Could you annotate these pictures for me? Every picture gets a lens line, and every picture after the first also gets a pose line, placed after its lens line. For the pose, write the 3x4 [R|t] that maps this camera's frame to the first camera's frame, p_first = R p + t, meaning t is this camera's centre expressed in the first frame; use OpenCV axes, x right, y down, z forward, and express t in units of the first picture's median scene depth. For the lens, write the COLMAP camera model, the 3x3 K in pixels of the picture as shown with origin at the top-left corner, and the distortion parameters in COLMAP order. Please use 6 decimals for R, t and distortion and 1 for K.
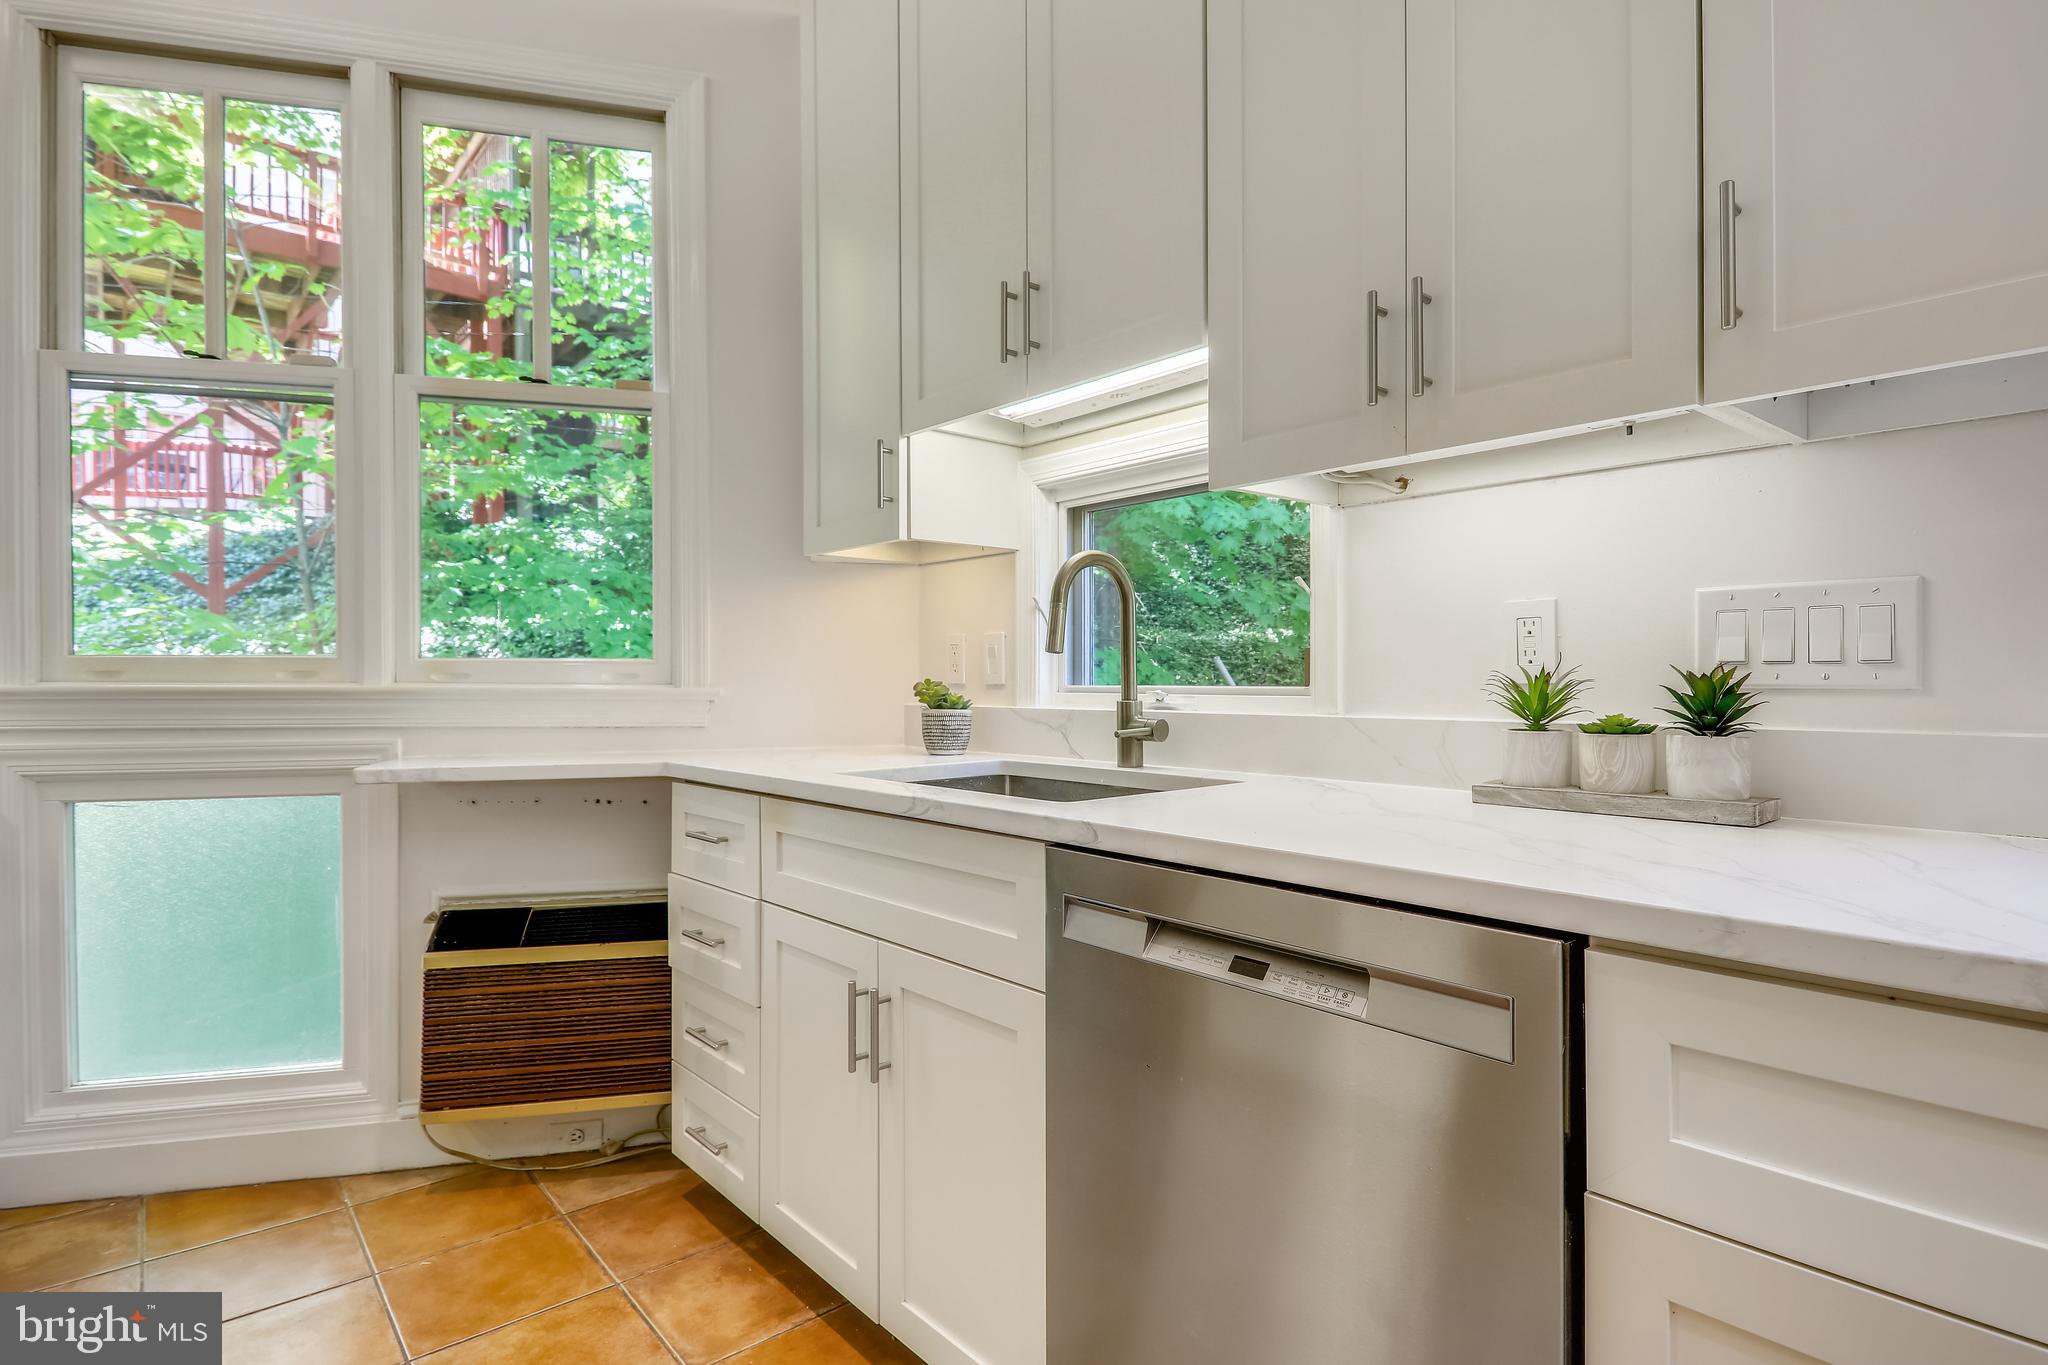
lens RADIAL K [[1026.3, 0, 1024.0], [0, 1026.3, 682.5], [0, 0, 1]] dist [0.027259, -0.023185]
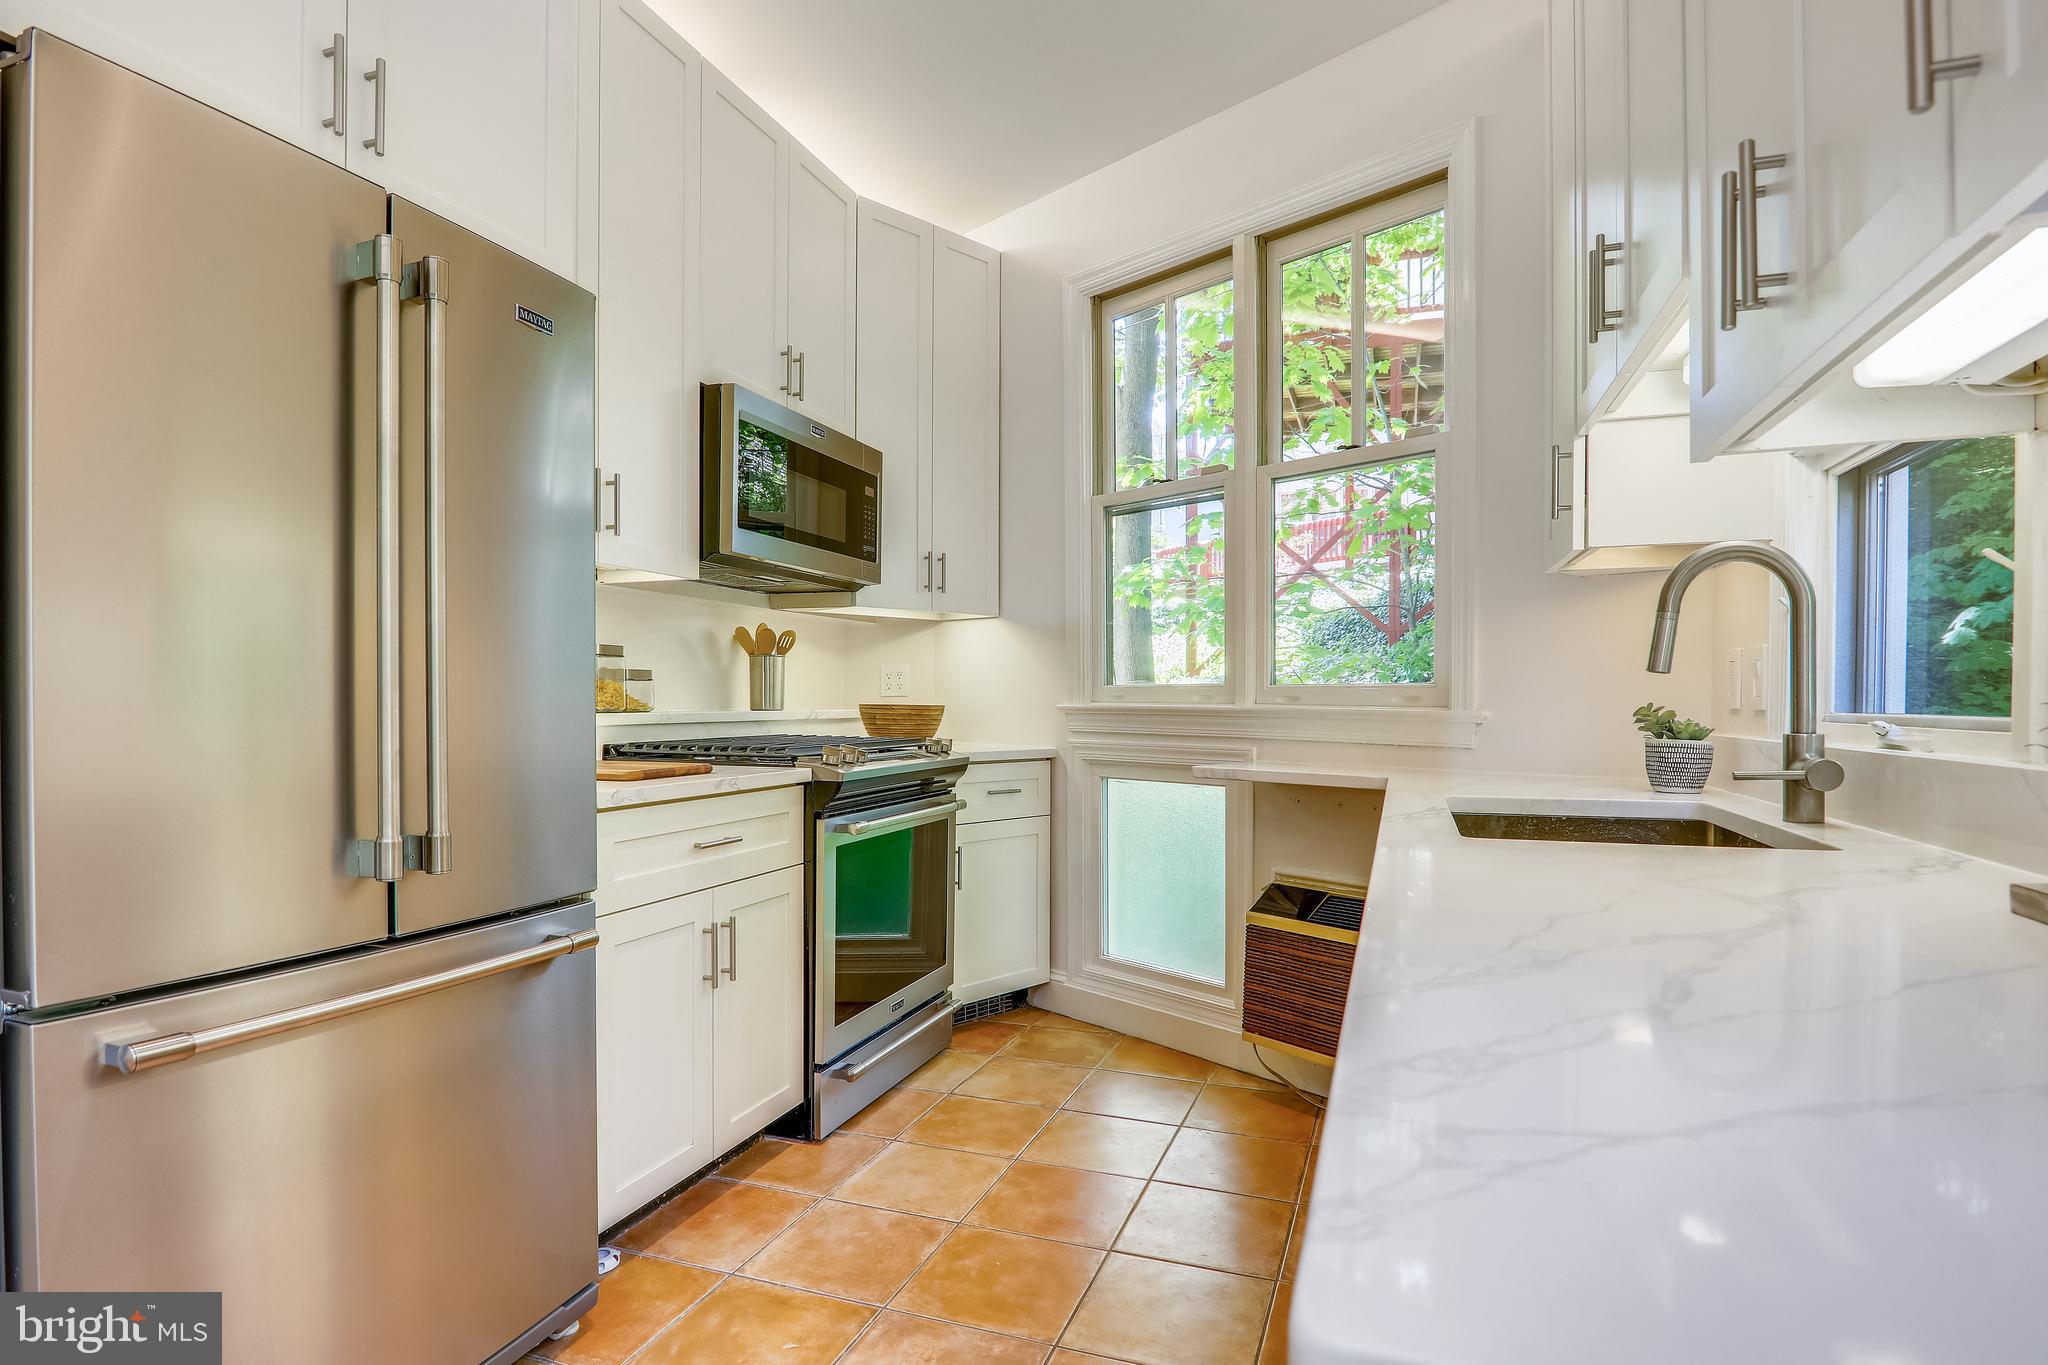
lens RADIAL K [[1022.4, 0, 1026.4], [0, 1022.4, 718.2], [0, 0, 1]] dist [-0.014789, -0.000285]
pose [[0.487486, 0.017327, -0.872959, 0.422909], [-0.004715, 0.999841, 0.017212, -0.003117], [0.873118, -0.004275, 0.487490, 0.130962]]
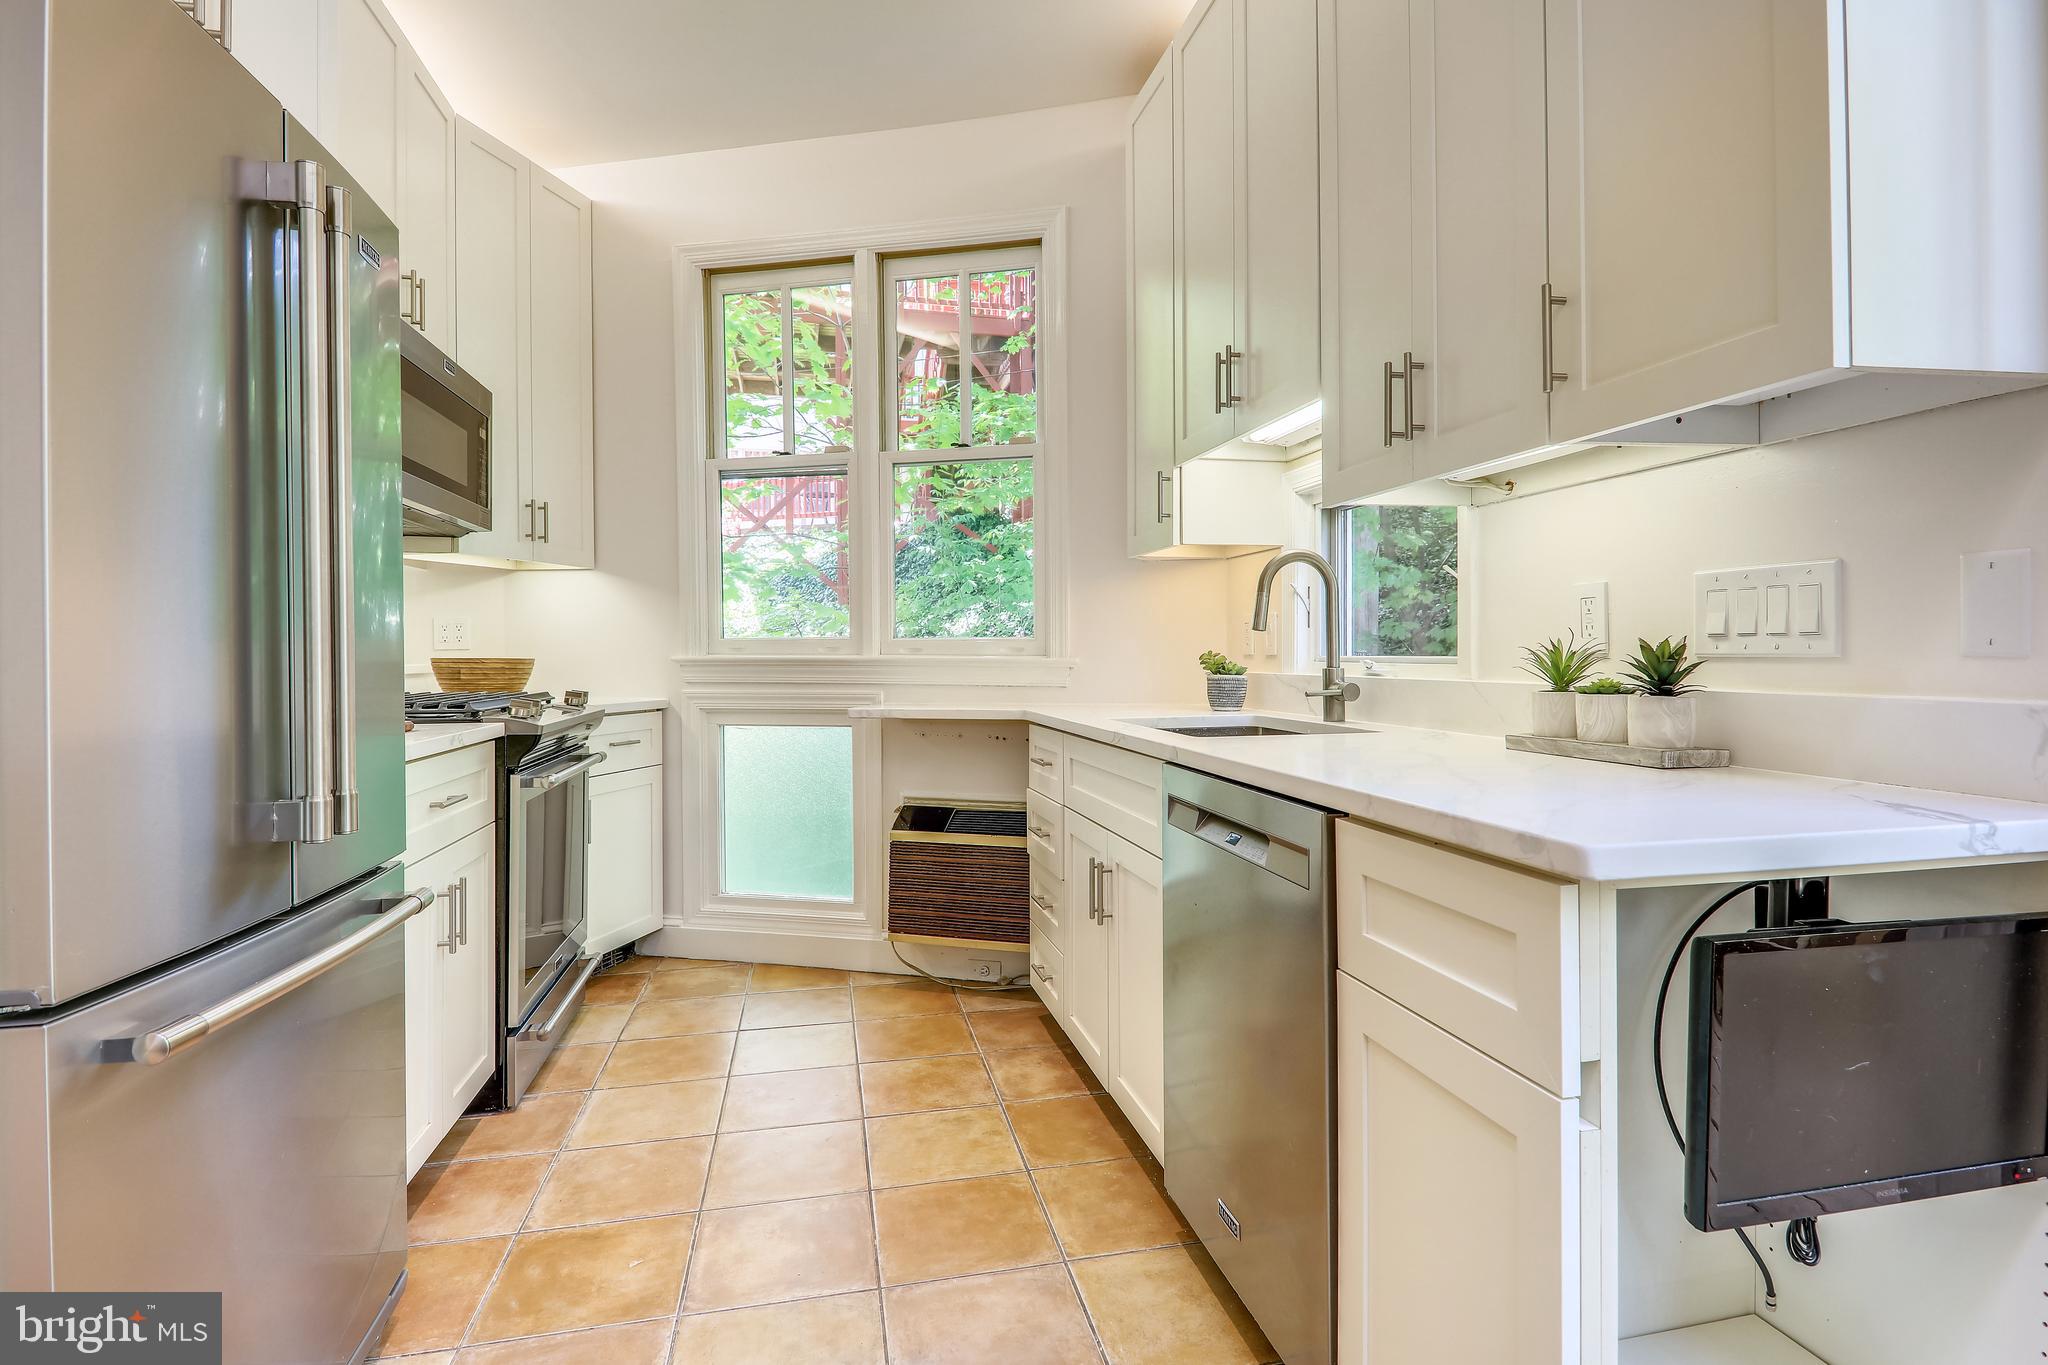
lens RADIAL K [[1013.8, 0, 1009.7], [0, 1013.8, 662.9], [0, 0, 1]] dist [0.015151, -0.000403]
pose [[0.870833, 0.002185, -0.491575, 0.327729], [0.002179, 0.999963, 0.008306, 0.000599], [0.491575, -0.008304, 0.870796, -0.233095]]
